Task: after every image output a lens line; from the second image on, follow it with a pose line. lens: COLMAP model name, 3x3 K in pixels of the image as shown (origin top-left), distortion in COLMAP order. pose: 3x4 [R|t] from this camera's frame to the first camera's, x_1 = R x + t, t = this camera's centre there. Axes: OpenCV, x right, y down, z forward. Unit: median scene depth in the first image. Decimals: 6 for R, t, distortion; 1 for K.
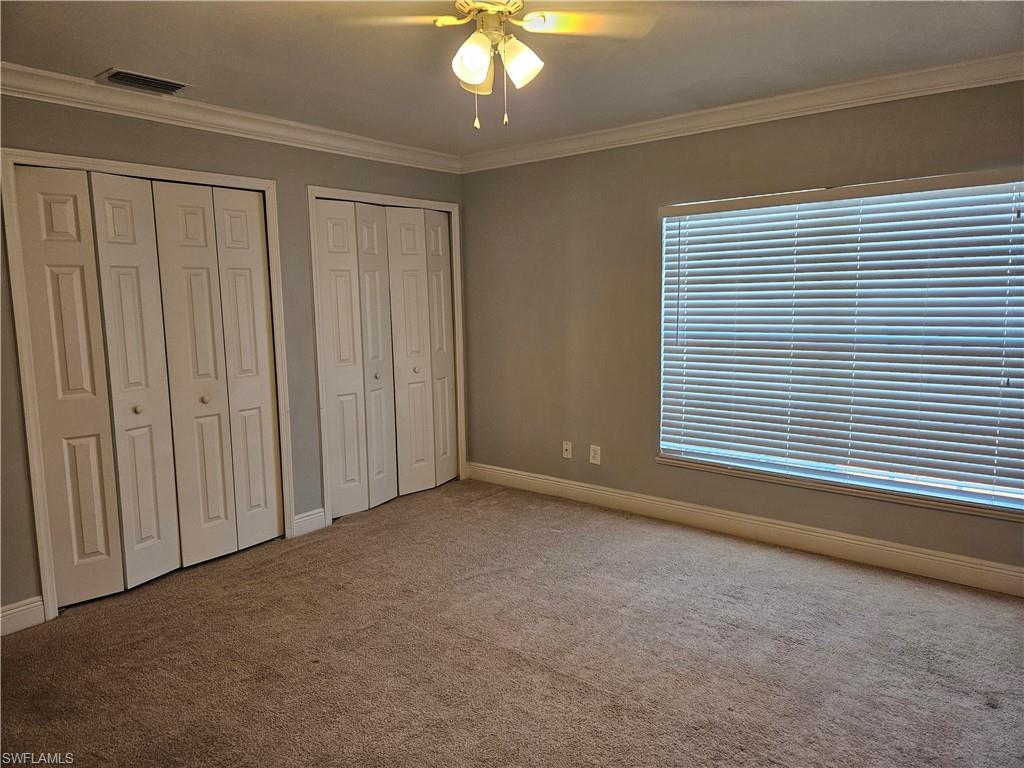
lens RADIAL K [[693.2, 0, 519.5], [0, 693.2, 379.0], [0, 0, 1]] dist [0.028546, -0.007125]
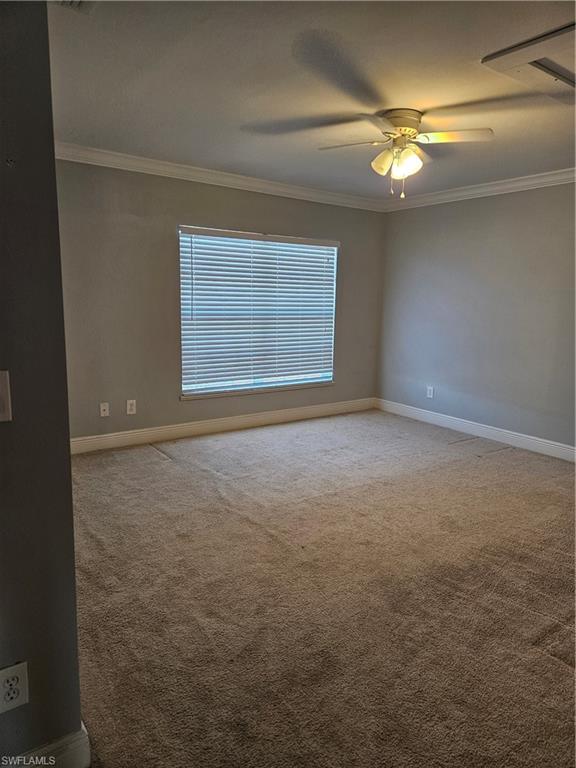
lens RADIAL K [[519.9, 0, 294.2], [0, 519.9, 387.7], [0, 0, 1]] dist [0.028546, -0.007125]
pose [[0.248159, -0.147757, 0.957385, -0.839222], [0.092218, 0.987414, 0.128488, -0.028851], [-0.964320, 0.056403, 0.258661, 0.495330]]
